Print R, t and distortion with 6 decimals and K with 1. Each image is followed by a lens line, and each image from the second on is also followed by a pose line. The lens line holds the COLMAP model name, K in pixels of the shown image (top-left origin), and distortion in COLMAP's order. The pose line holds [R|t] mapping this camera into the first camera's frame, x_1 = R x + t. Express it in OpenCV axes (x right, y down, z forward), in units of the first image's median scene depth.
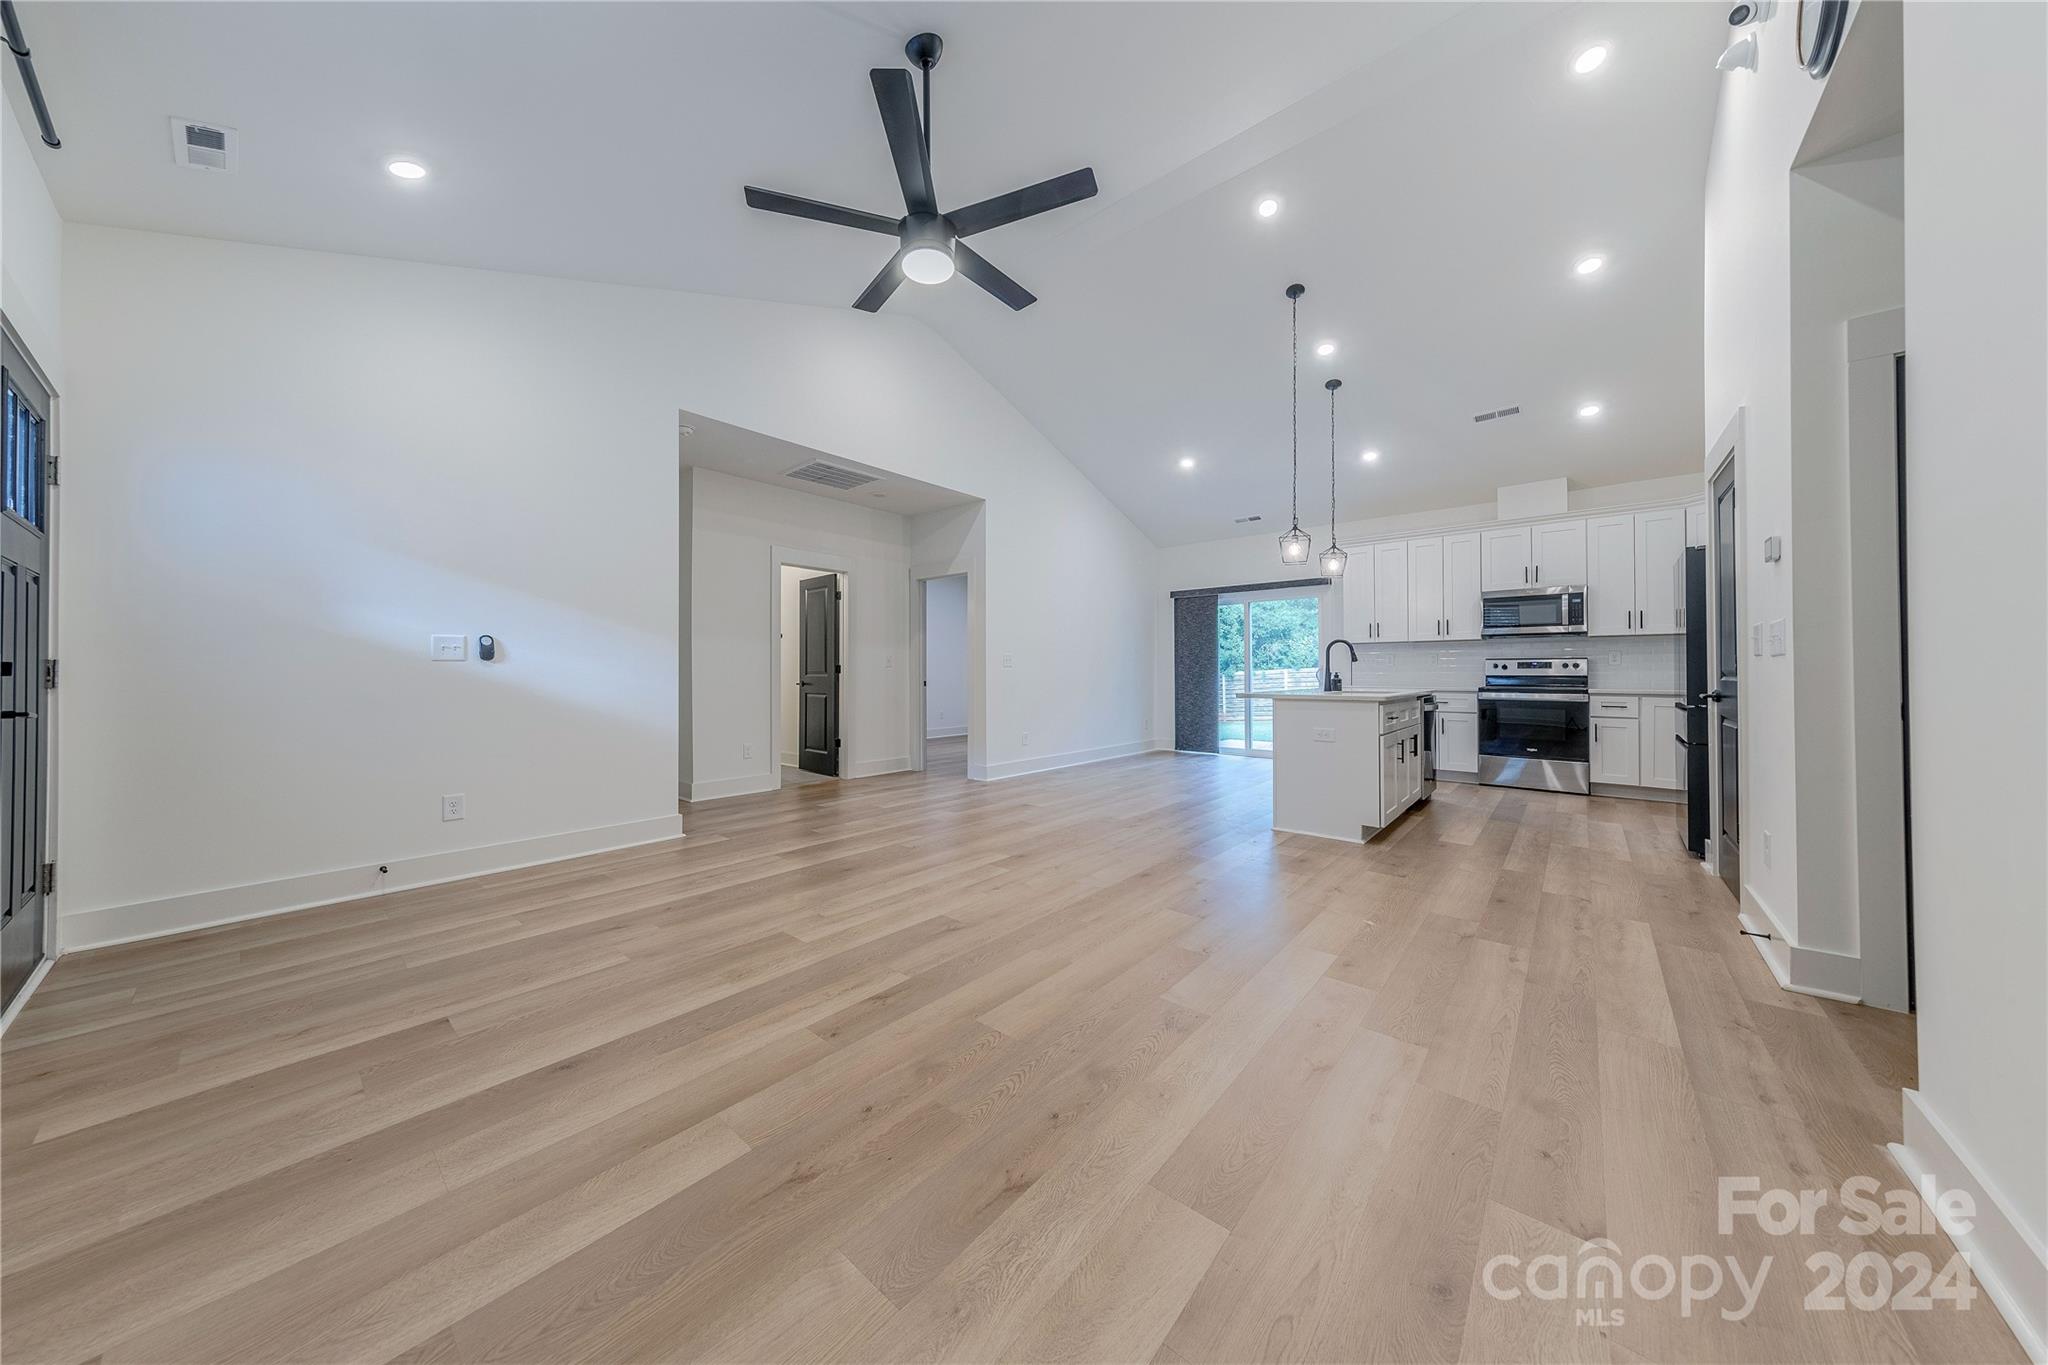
lens RADIAL K [[651.5, 0, 1009.2], [0, 651.5, 664.9], [0, 0, 1]] dist [0.007288, -0.000048]
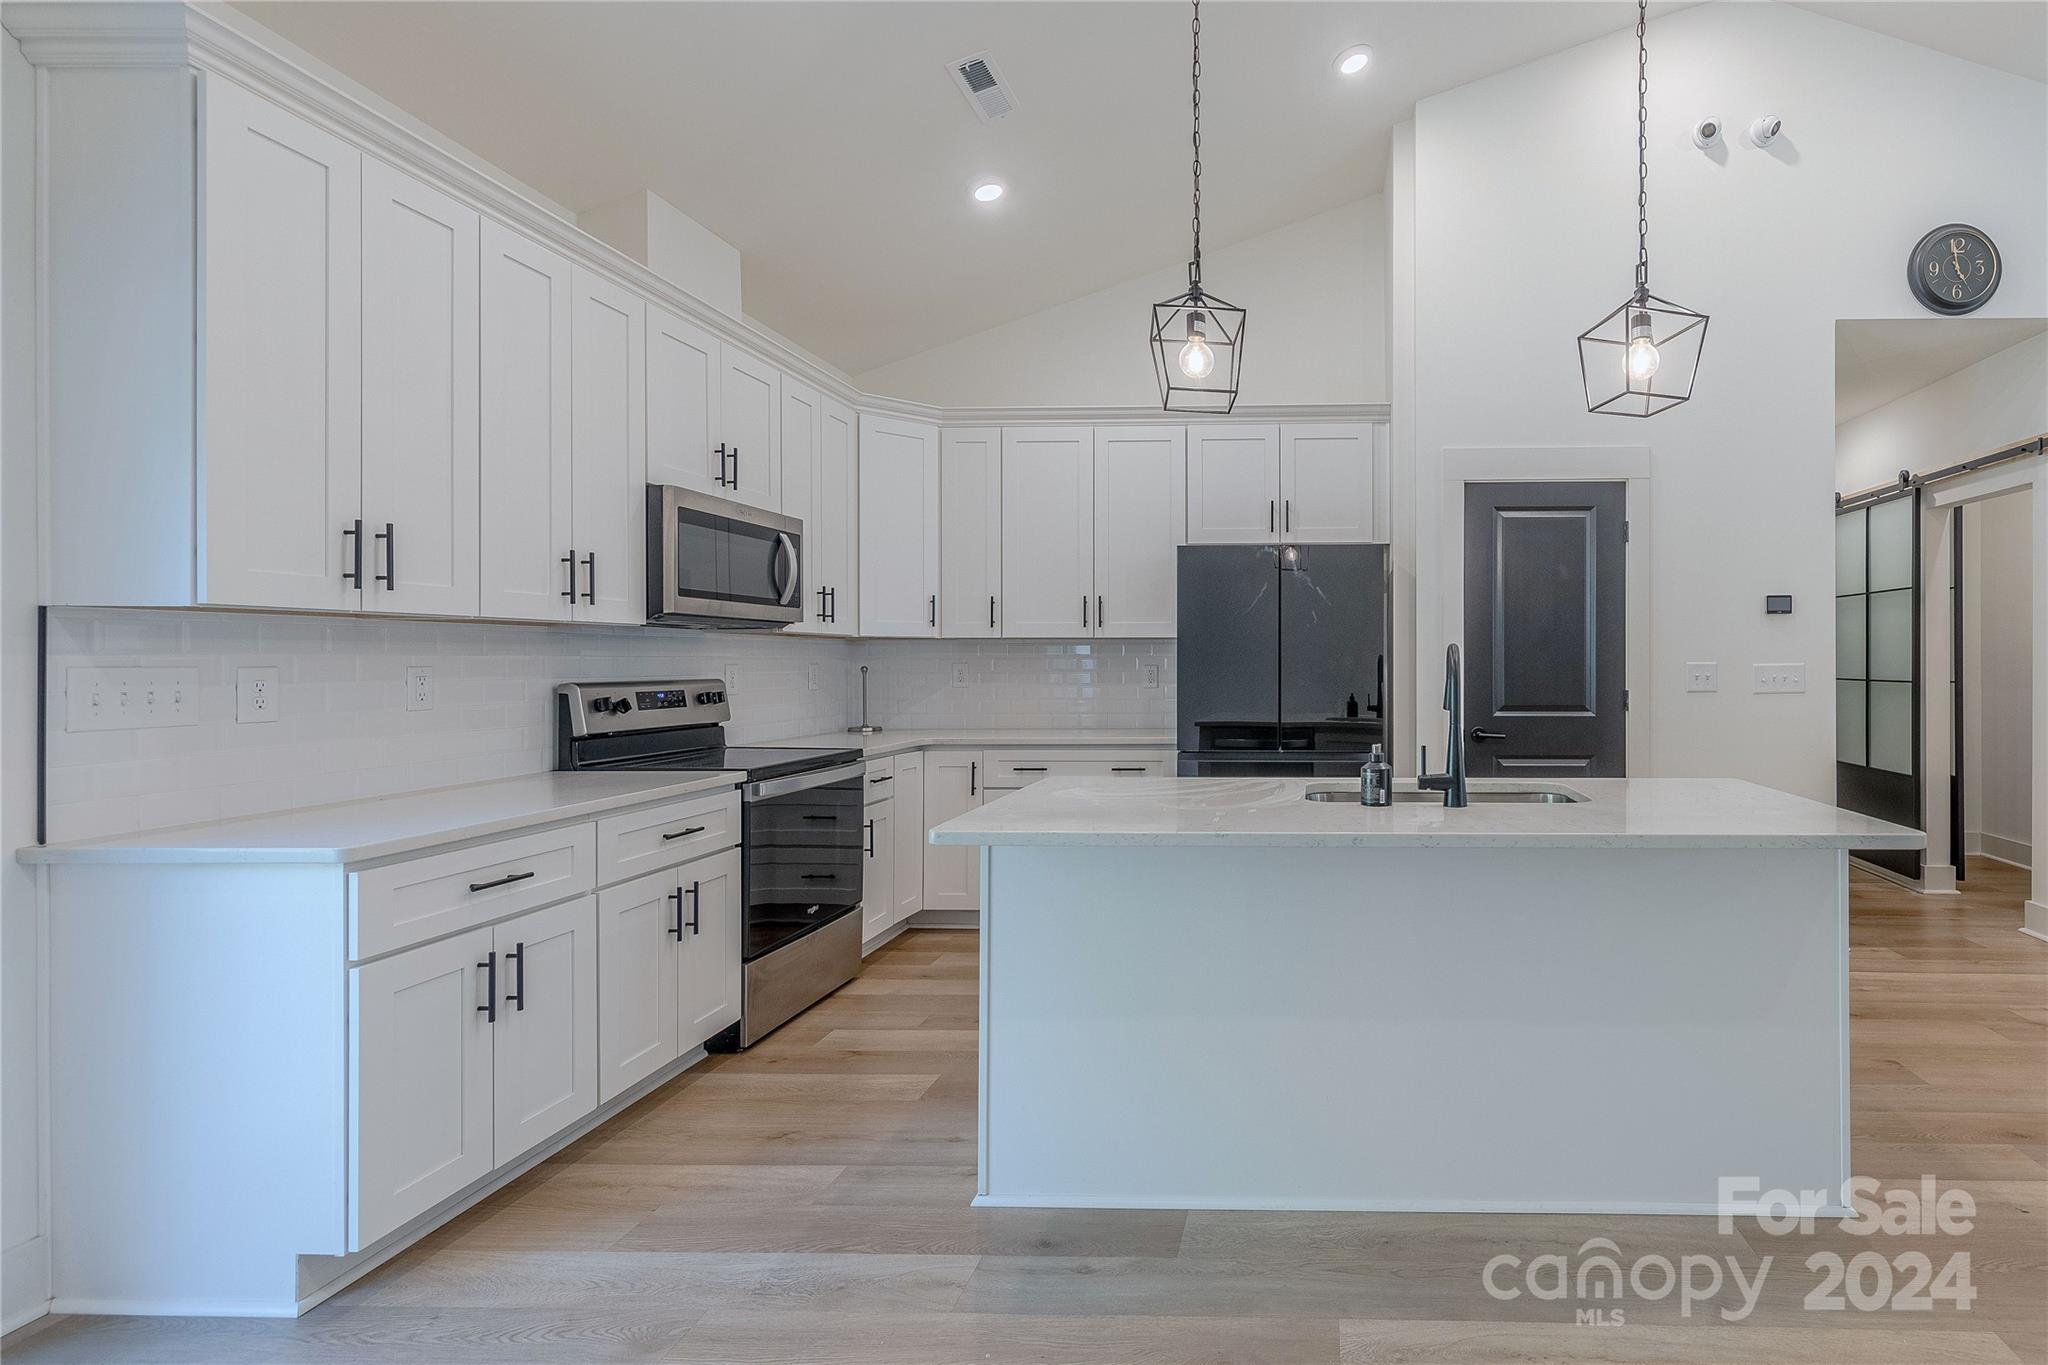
lens RADIAL K [[960.5, 0, 1294.3], [0, 960.5, 660.6], [0, 0, 1]] dist [0.000965, 0.000298]
pose [[-0.630859, 0.002765, 0.775893, 0.231050], [-0.006119, 0.999945, -0.008539, -0.032484], [-0.775874, -0.010134, -0.630807, 1.770977]]
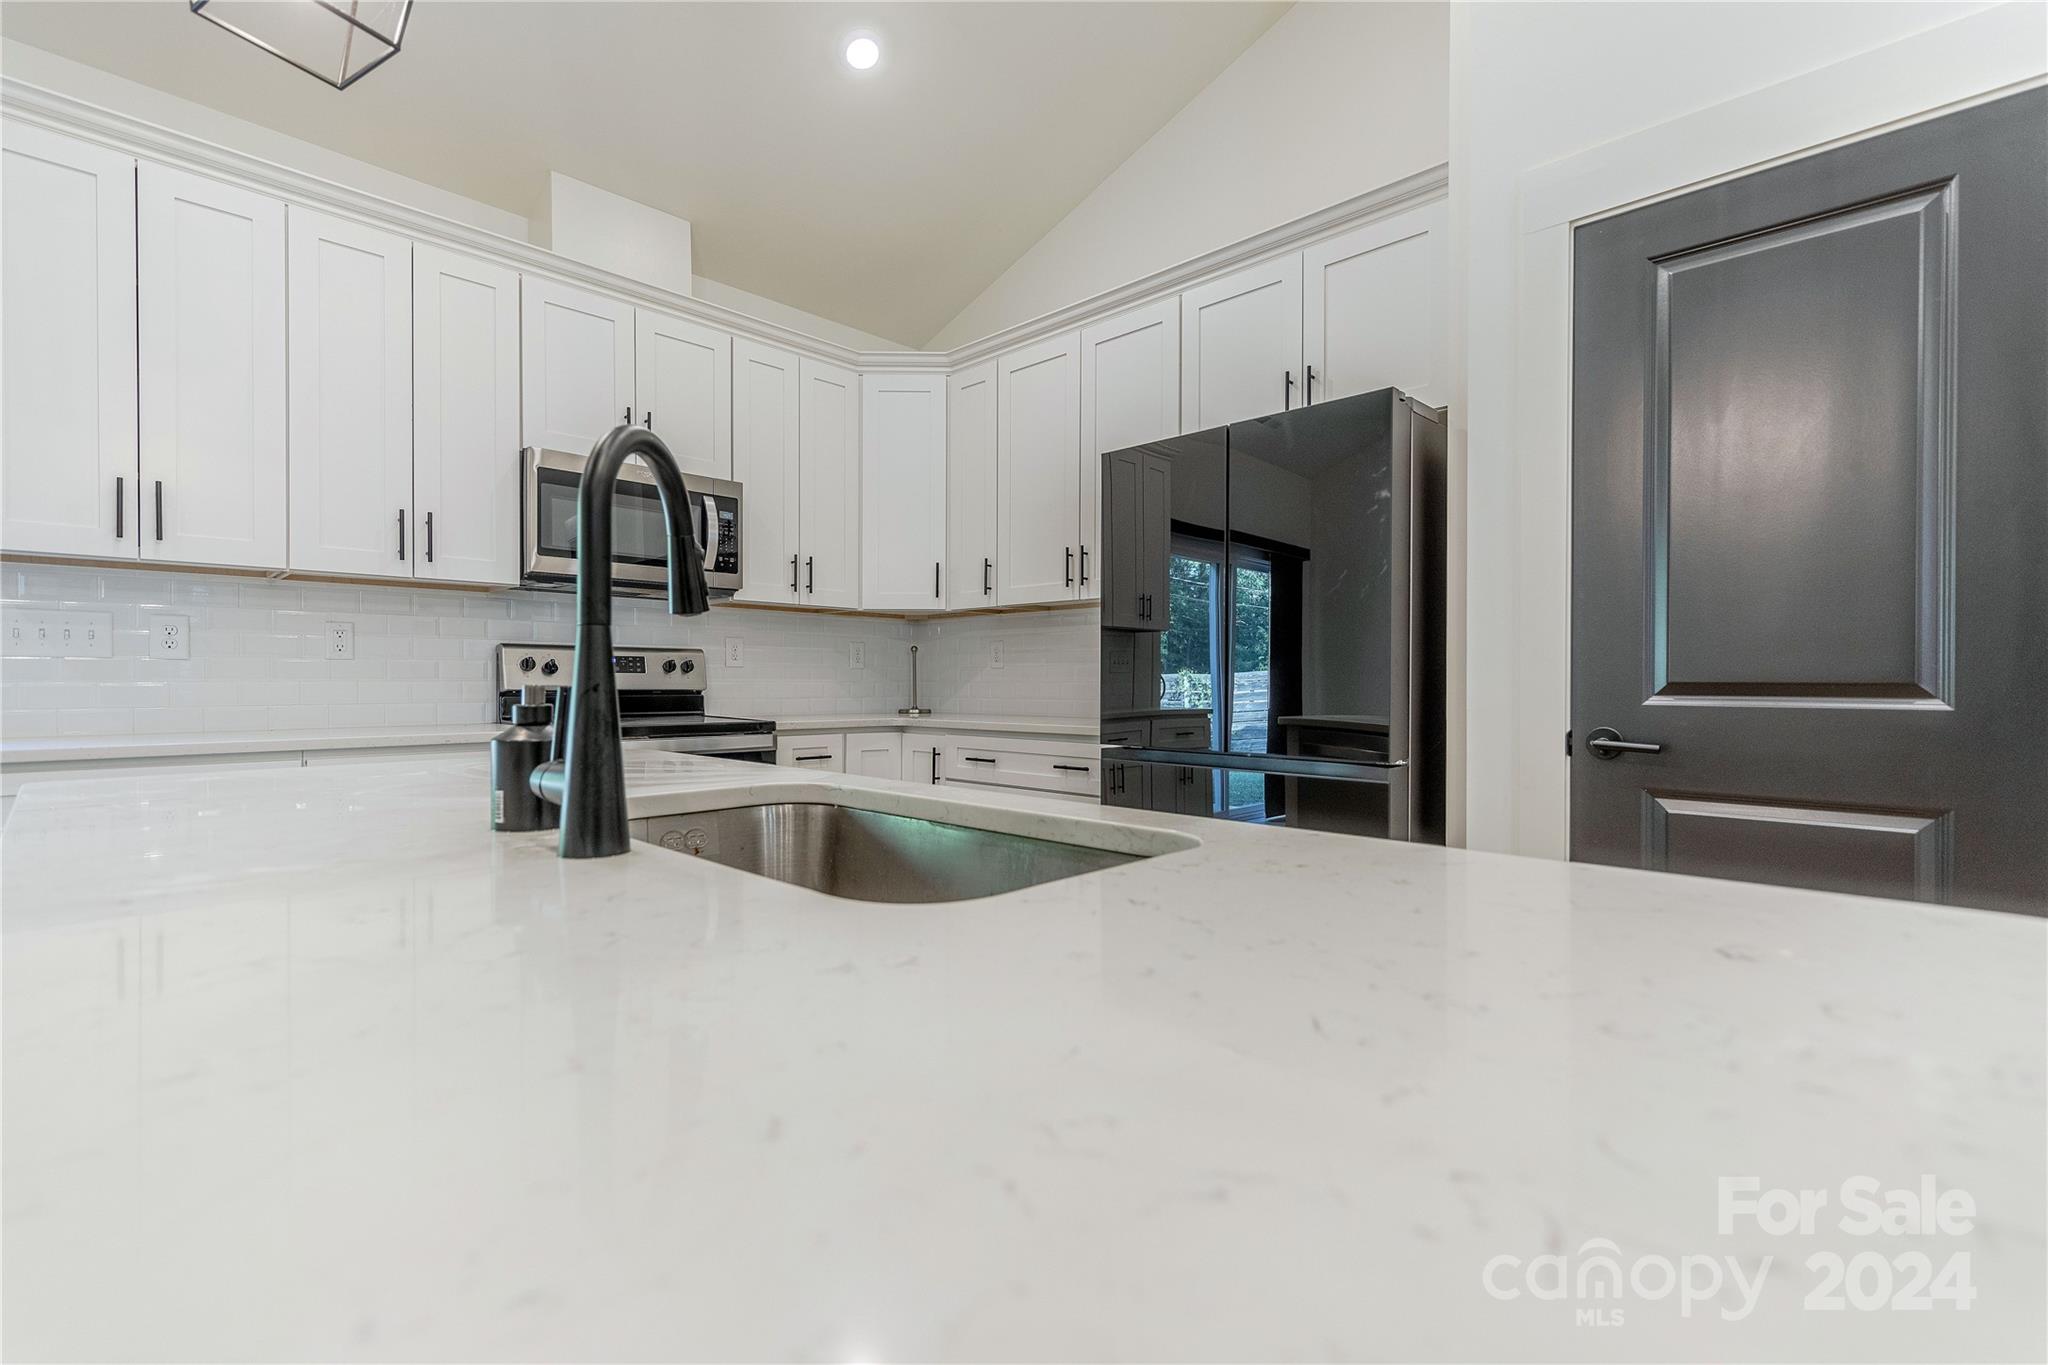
lens RADIAL K [[903.2, 0, 1020.0], [0, 903.2, 689.6], [0, 0, 1]] dist [-0.000814, -0.000847]
pose [[0.057688, -0.006890, 0.998311, 0.440410], [-0.013771, 0.999876, 0.007697, 0.014059], [-0.998240, -0.014191, 0.057586, 1.193137]]
